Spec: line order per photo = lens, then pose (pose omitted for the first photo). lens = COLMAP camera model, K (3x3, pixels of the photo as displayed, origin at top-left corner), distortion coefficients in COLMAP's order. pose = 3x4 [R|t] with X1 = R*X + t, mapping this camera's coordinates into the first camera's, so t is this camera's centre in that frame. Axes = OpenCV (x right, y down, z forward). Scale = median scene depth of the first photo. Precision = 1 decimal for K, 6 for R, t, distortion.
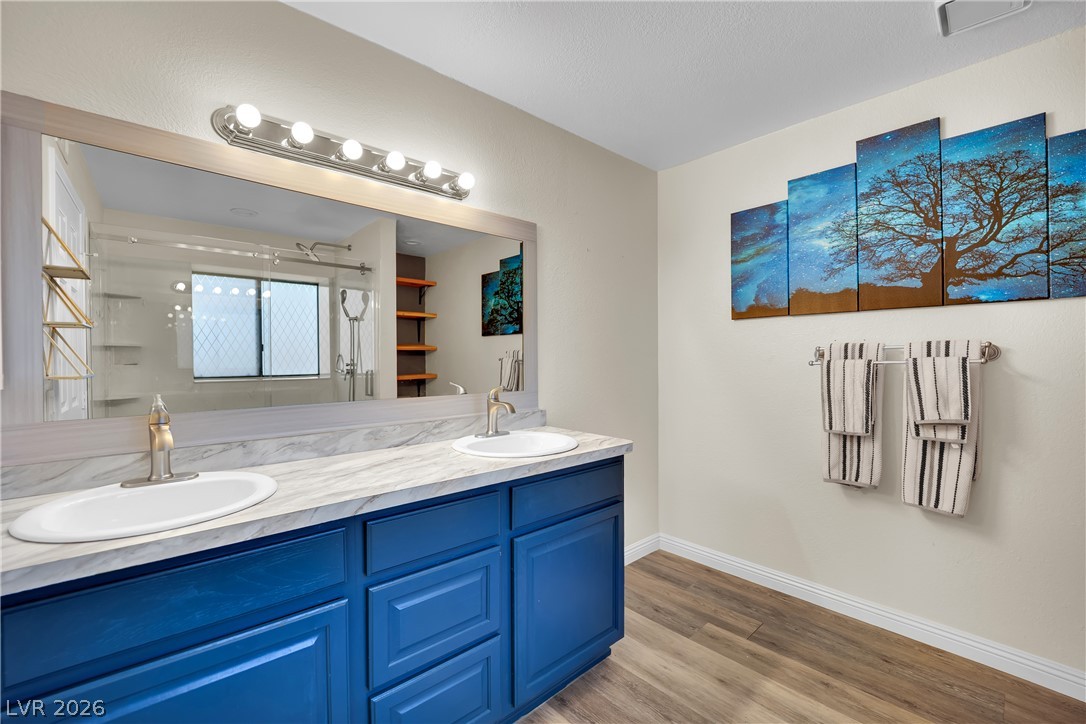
lens RADIAL K [[447.8, 0, 534.9], [0, 447.8, 360.2], [0, 0, 1]] dist [-0.019367, 0.000735]
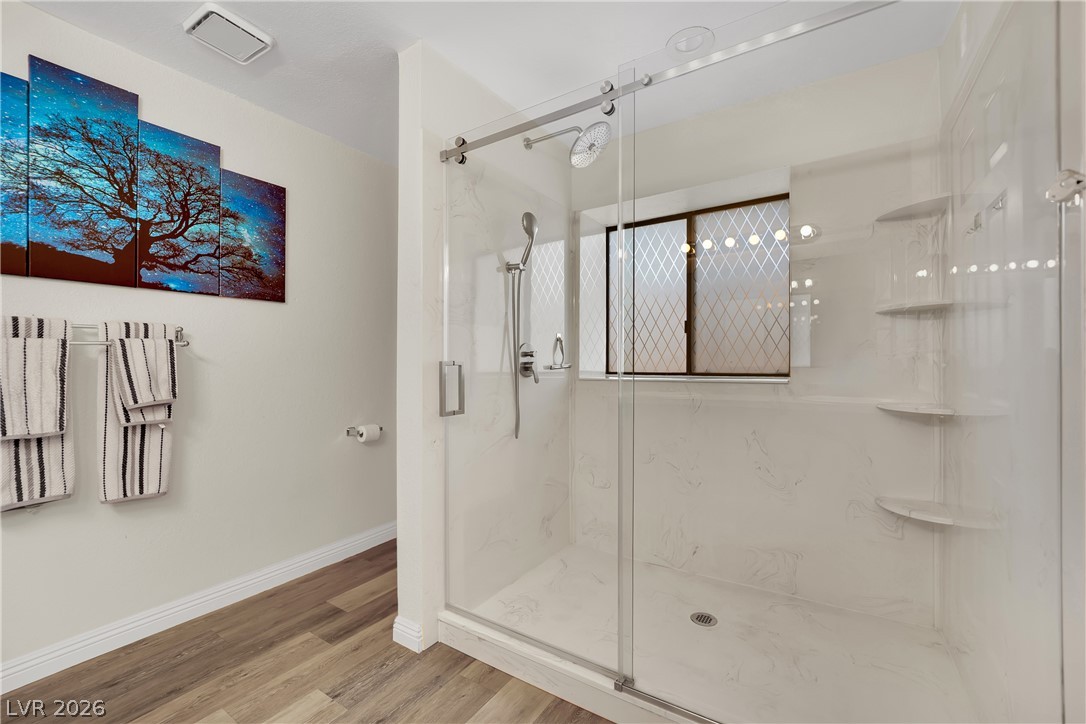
lens RADIAL K [[447.8, 0, 545.8], [0, 447.8, 360.3], [0, 0, 1]] dist [-0.019367, 0.000735]
pose [[-0.269810, 0.006804, 0.962890, -0.265385], [0.011186, 0.999930, -0.003932, 0.053513], [-0.962849, 0.009710, -0.269867, 0.394146]]
